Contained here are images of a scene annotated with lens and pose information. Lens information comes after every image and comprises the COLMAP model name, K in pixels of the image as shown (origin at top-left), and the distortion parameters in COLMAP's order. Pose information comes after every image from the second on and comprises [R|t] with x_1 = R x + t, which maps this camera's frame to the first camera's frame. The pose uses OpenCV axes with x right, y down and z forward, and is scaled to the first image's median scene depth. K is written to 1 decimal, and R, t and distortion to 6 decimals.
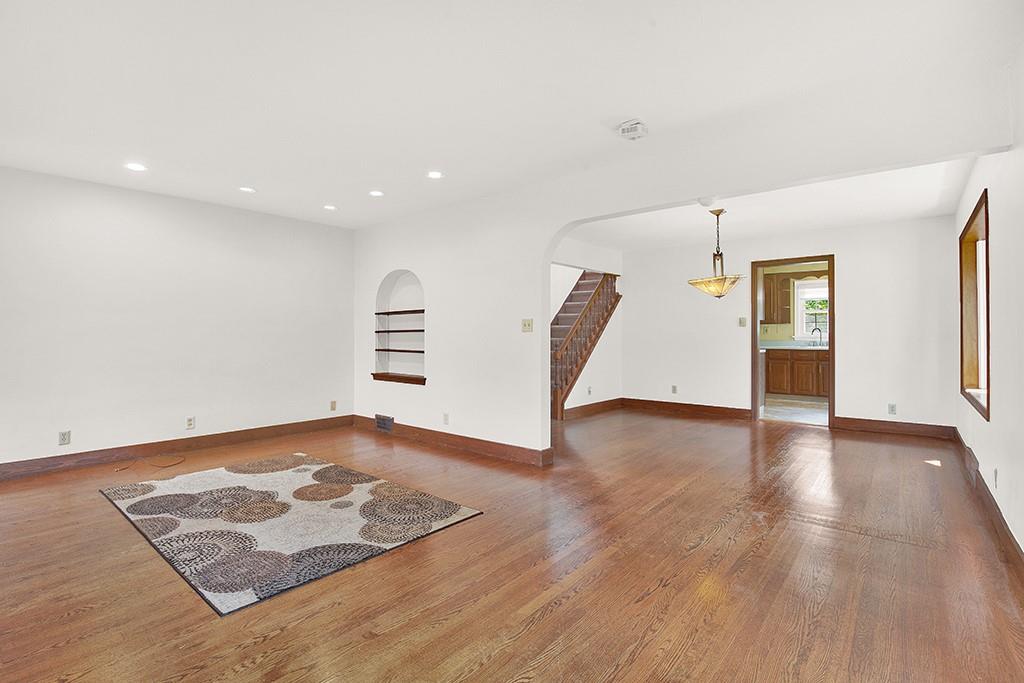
lens RADIAL K [[482.4, 0, 517.2], [0, 482.4, 339.1], [0, 0, 1]] dist [-0.001869, 0.001052]
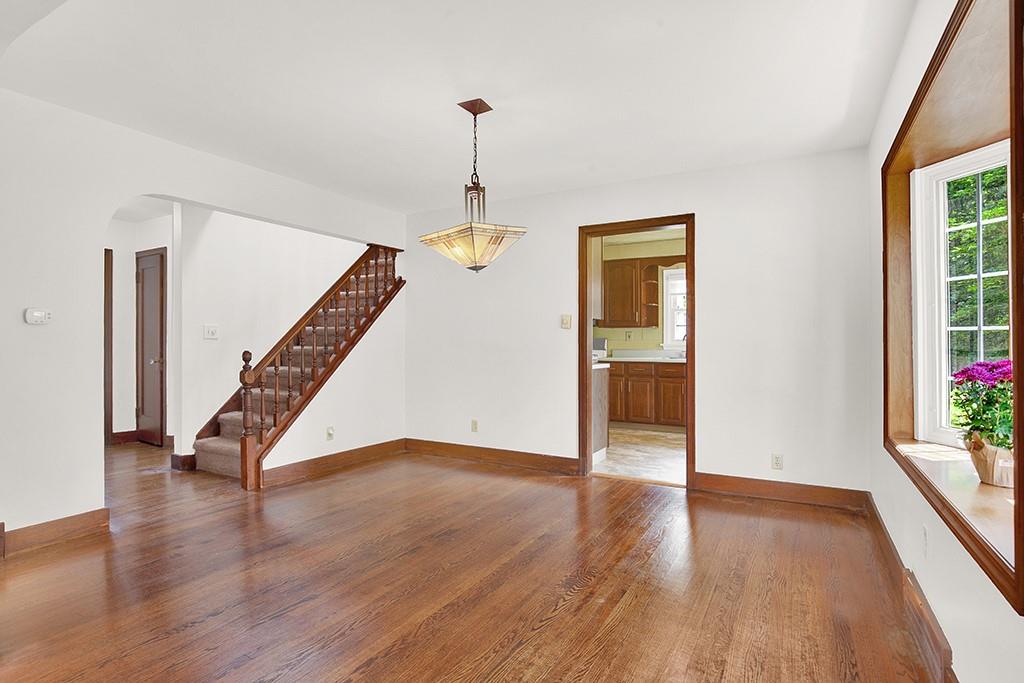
lens RADIAL K [[510.9, 0, 507.5], [0, 510.9, 342.7], [0, 0, 1]] dist [0.003545, 0.000021]
pose [[0.987358, 0.003092, 0.158475, 0.282516], [-0.001982, 0.999972, -0.007164, -0.002318], [-0.158493, 0.006760, 0.987337, 0.345298]]
